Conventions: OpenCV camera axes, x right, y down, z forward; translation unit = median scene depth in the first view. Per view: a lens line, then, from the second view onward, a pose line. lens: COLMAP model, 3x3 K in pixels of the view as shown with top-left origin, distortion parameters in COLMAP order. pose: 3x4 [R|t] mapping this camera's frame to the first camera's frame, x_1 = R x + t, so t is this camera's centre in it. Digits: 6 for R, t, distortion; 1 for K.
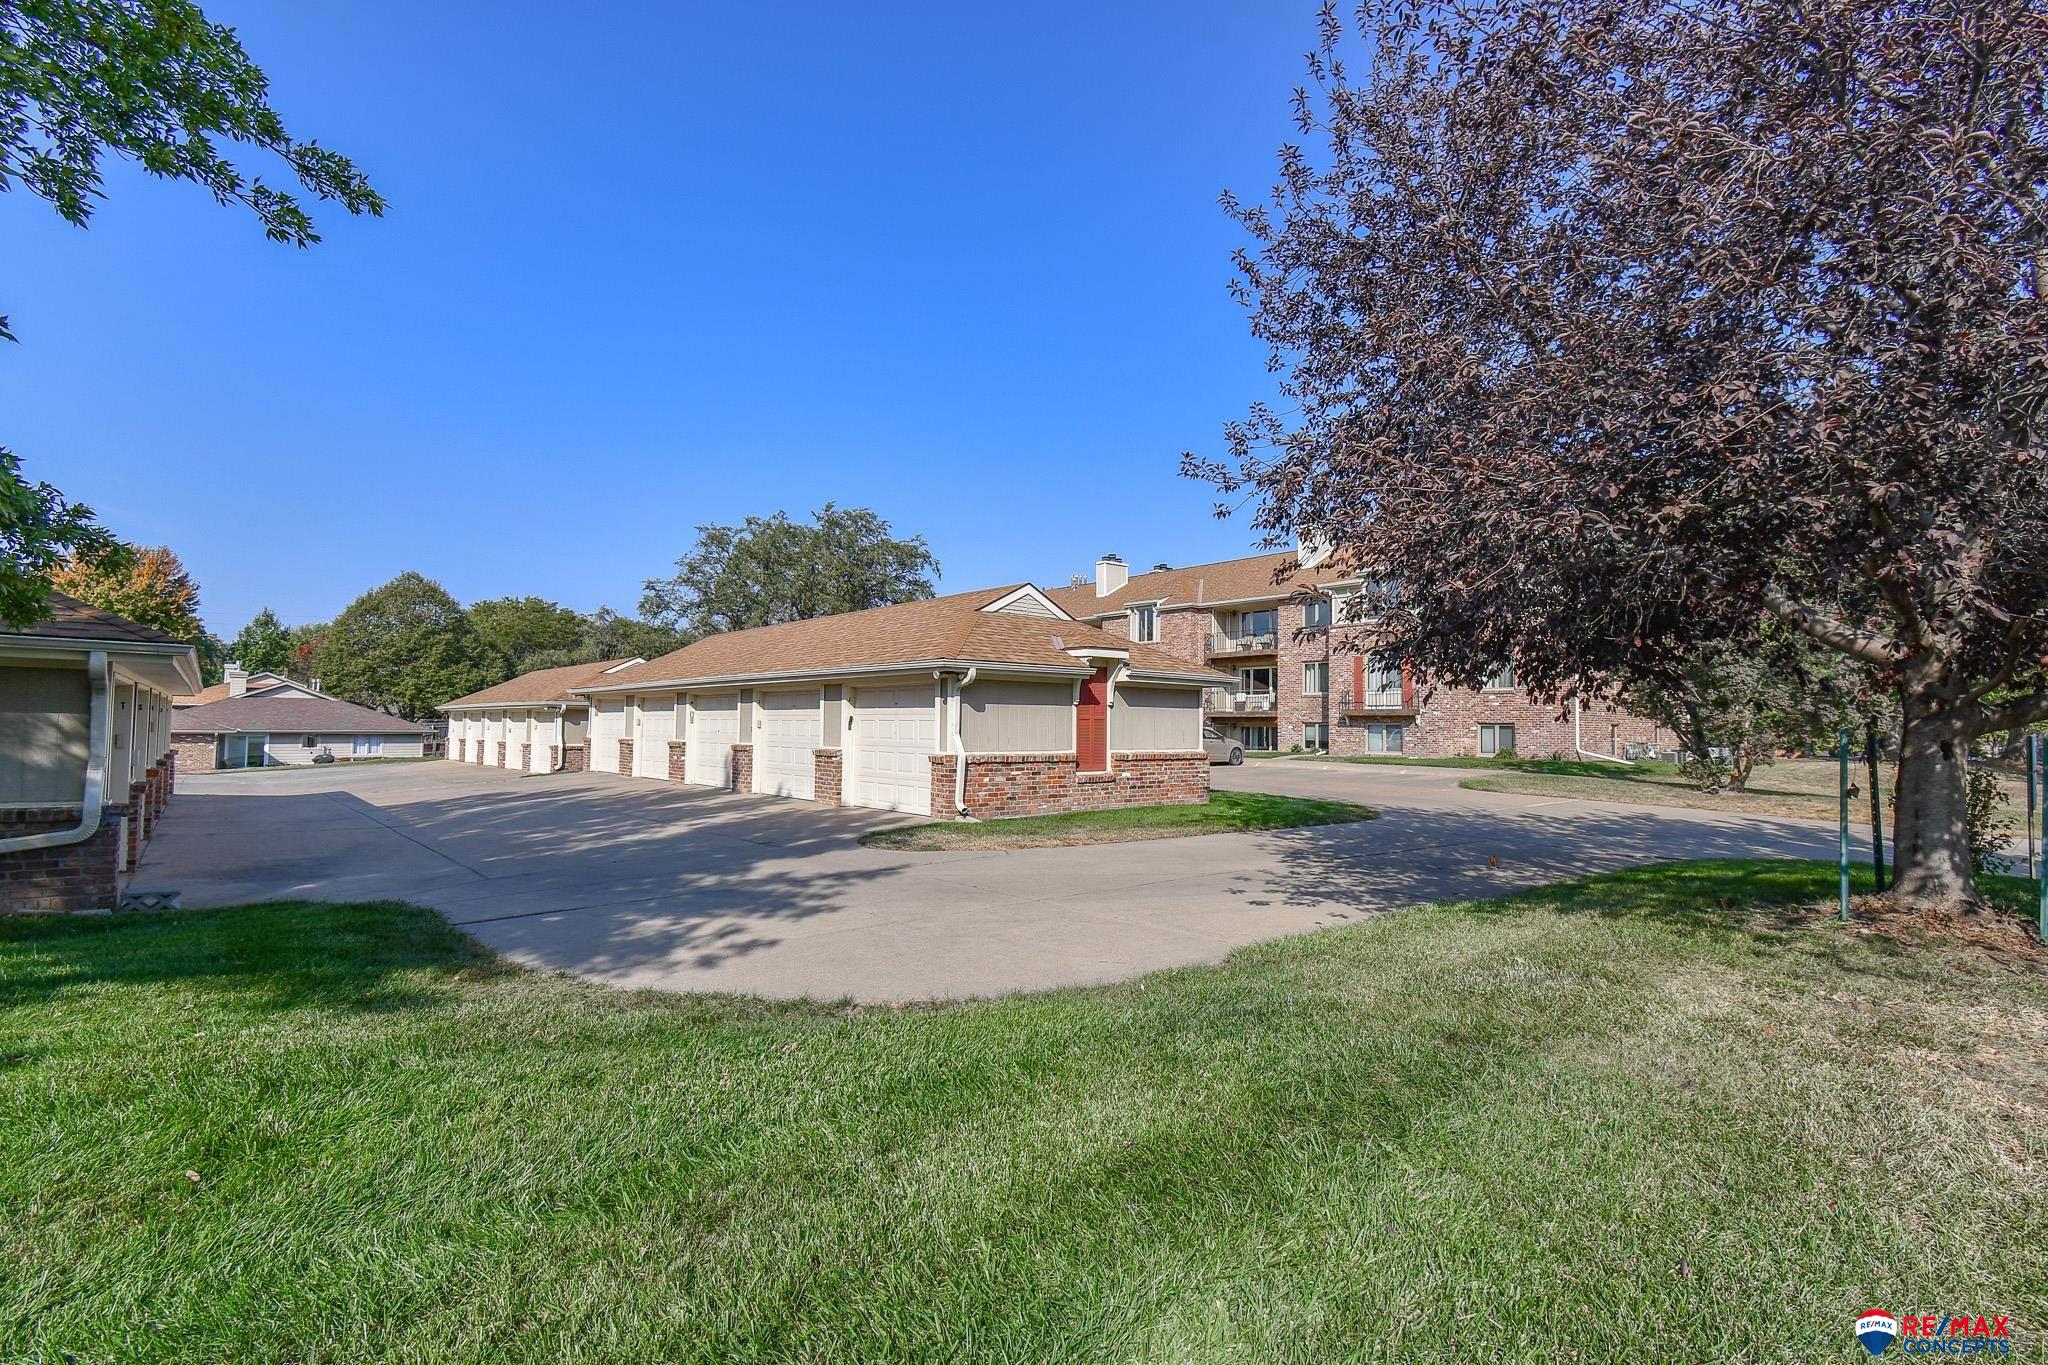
lens RADIAL K [[914.8, 0, 1024.0], [0, 914.8, 682.5], [0, 0, 1]] dist [0.032550, -0.018809]
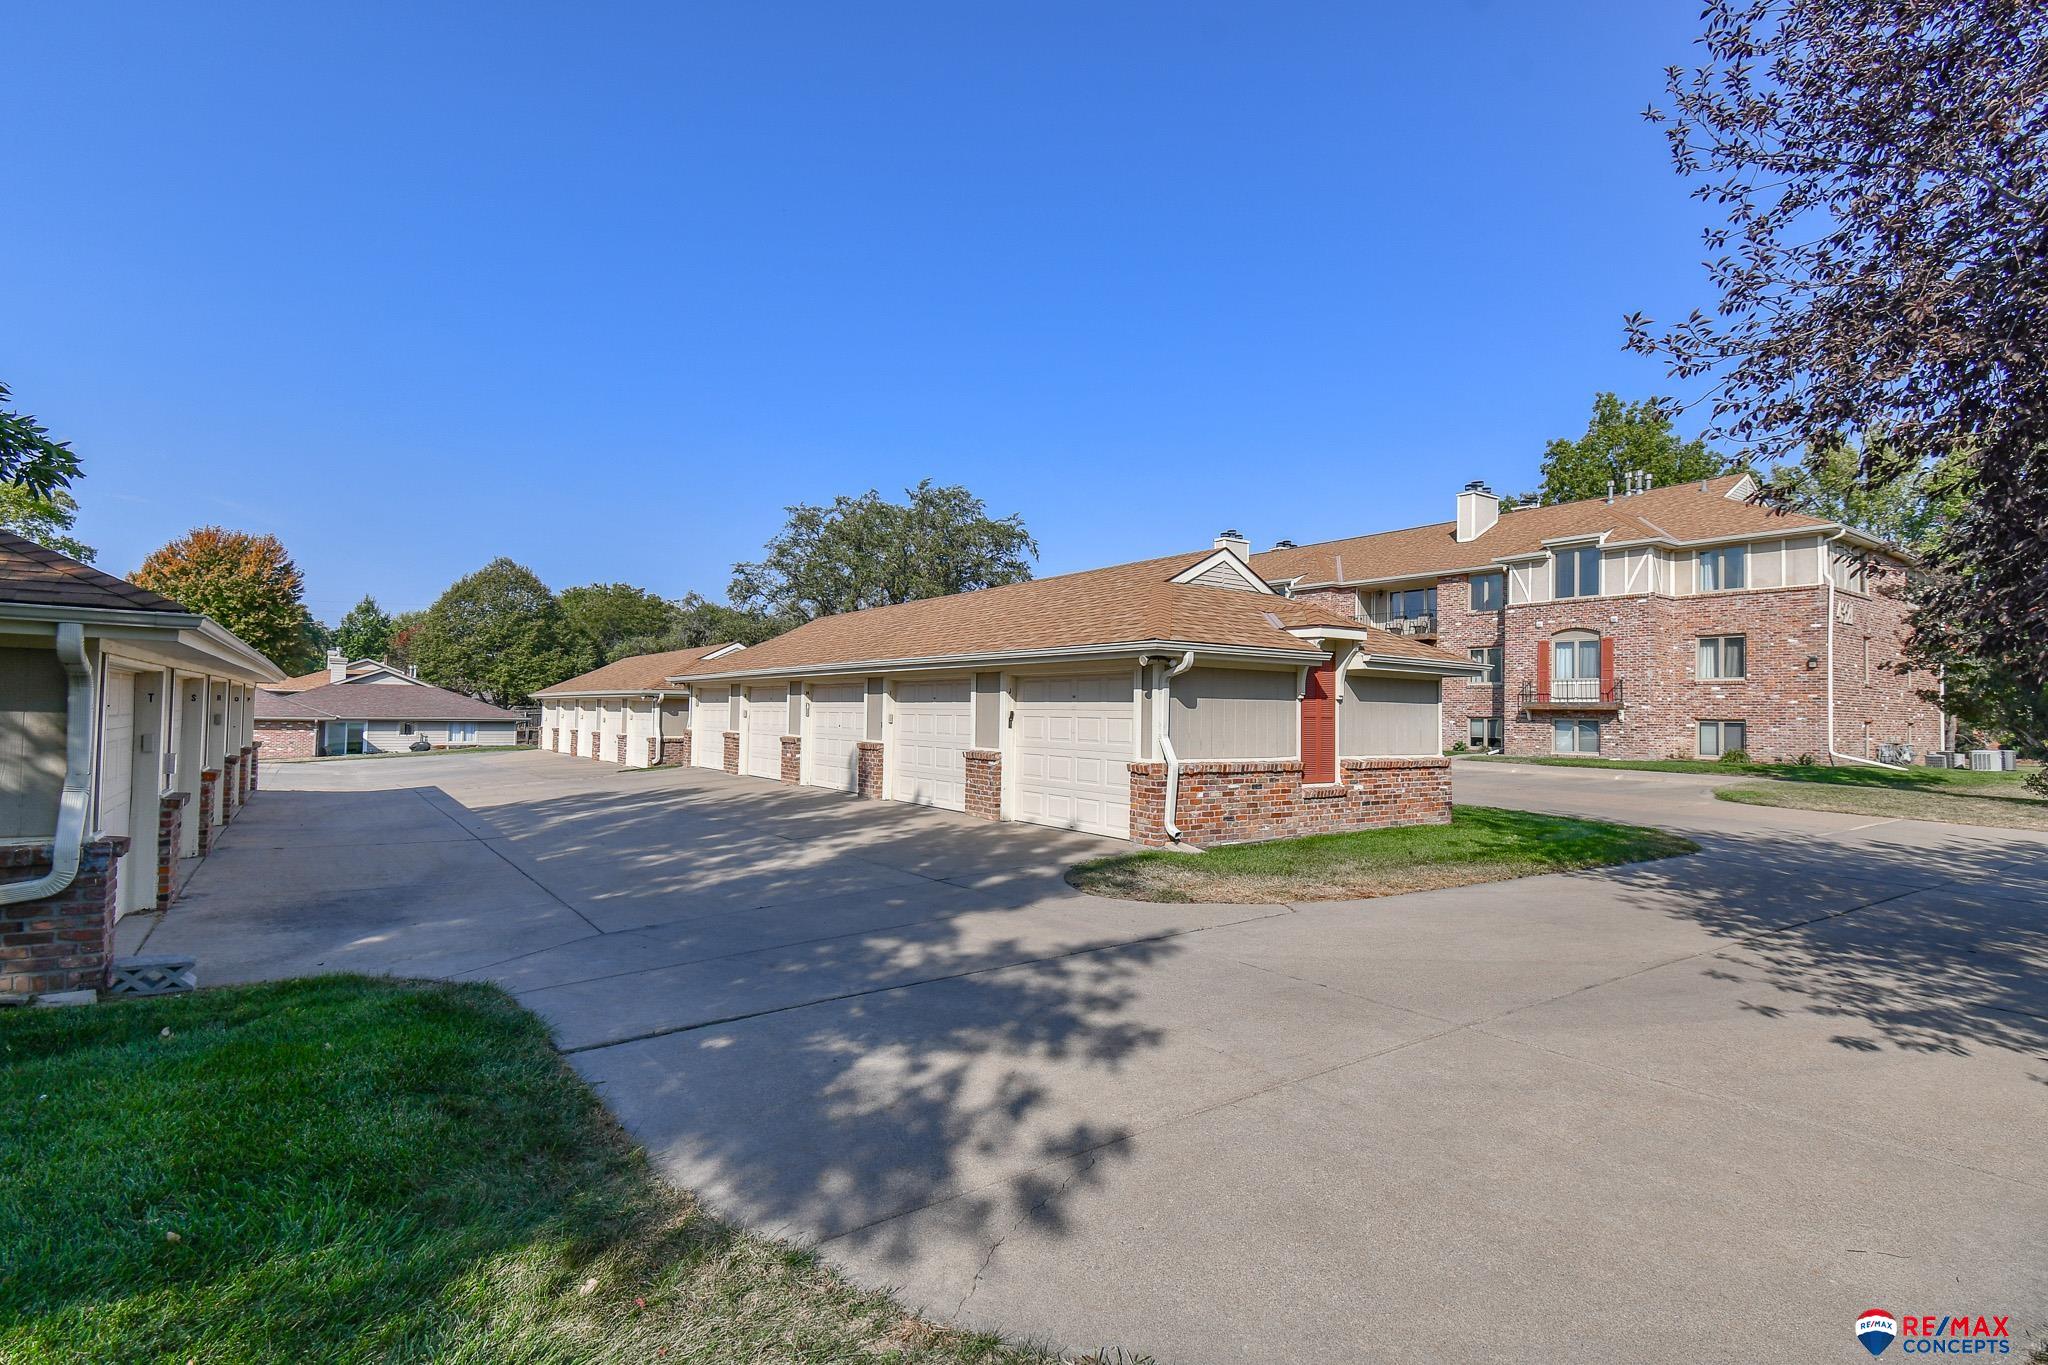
lens RADIAL K [[935.3, 0, 1024.0], [0, 935.3, 682.5], [0, 0, 1]] dist [0.036087, -0.017371]
pose [[0.996599, 0.003016, -0.082349, -0.051769], [-0.001957, 0.999914, 0.012943, 0.000011], [0.082381, -0.012738, 0.996519, 0.078616]]
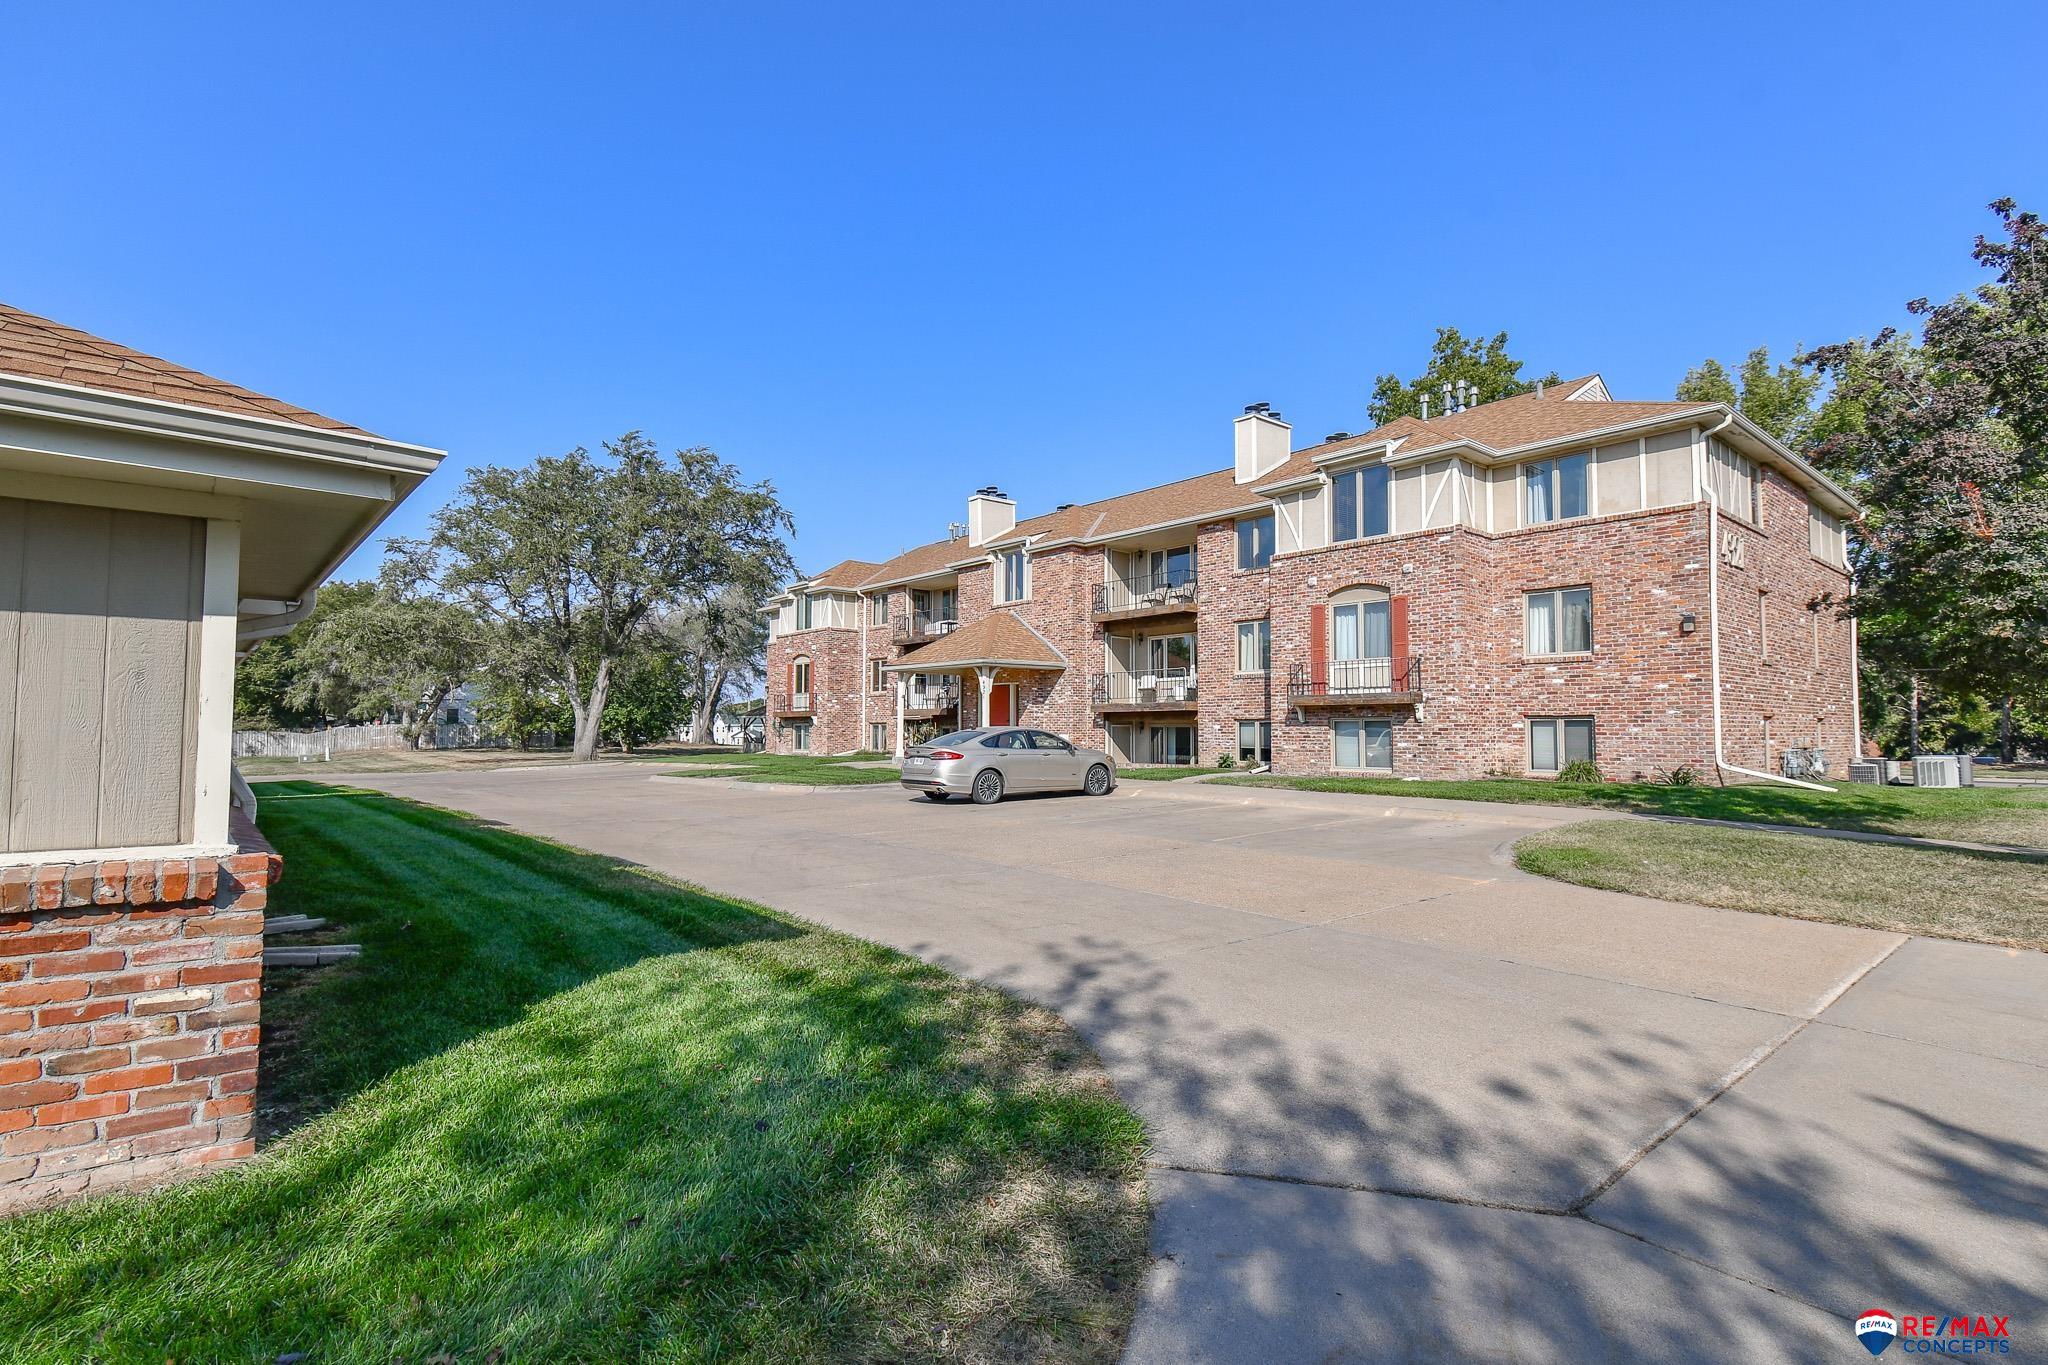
lens RADIAL K [[947.2, 0, 1024.0], [0, 947.2, 682.5], [0, 0, 1]] dist [0.028005, -0.000131]
pose [[0.999931, -0.009945, 0.006316, 0.180924], [0.009958, 0.999948, -0.002078, 0.021424], [-0.006295, 0.002140, 0.999978, 0.414195]]
